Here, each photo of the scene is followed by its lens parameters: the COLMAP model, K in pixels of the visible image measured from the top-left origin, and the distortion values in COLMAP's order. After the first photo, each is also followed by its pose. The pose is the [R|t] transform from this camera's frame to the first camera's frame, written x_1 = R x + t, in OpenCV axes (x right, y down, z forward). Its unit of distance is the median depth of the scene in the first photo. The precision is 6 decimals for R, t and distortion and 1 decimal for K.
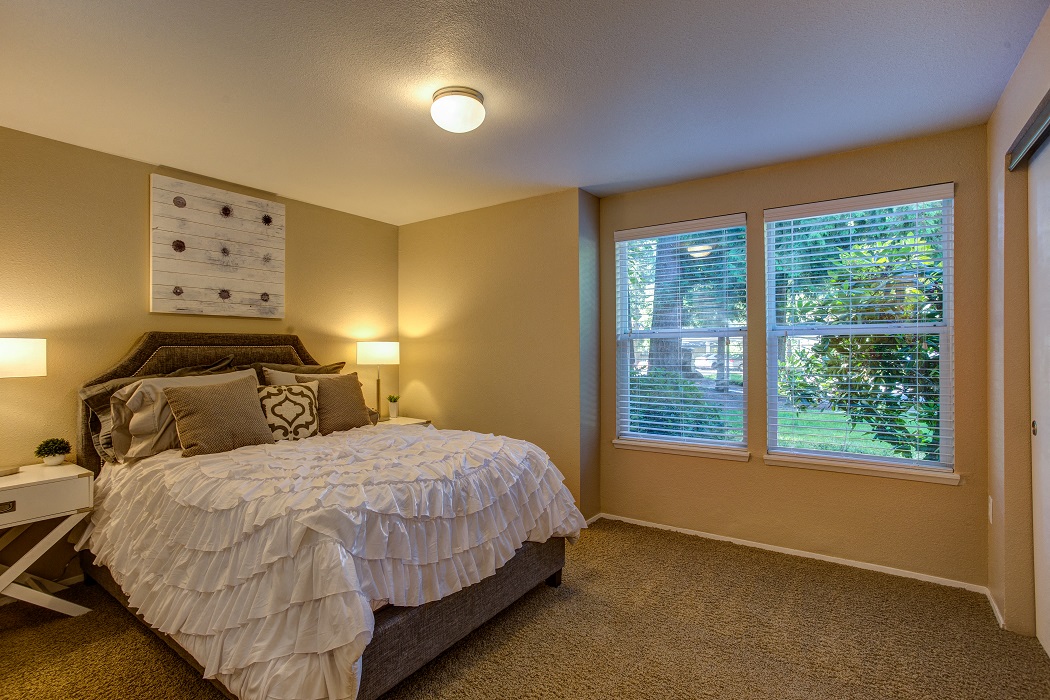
lens RADIAL K [[512.6, 0, 521.5], [0, 512.6, 348.8], [0, 0, 1]] dist [-0.047254, 0.029930]
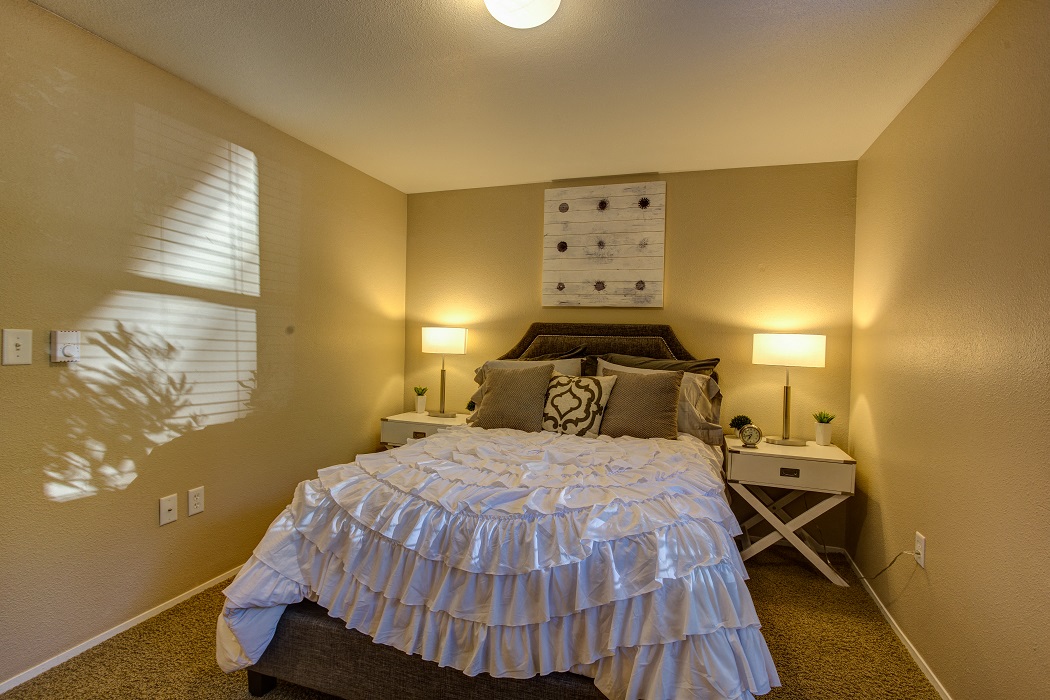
lens RADIAL K [[512.6, 0, 521.5], [0, 512.6, 348.8], [0, 0, 1]] dist [-0.047254, 0.029930]
pose [[0.282323, 0.031242, -0.958811, 0.391496], [-0.025873, 0.999354, 0.024945, -0.001454], [0.958971, 0.017764, 0.282948, 0.578899]]
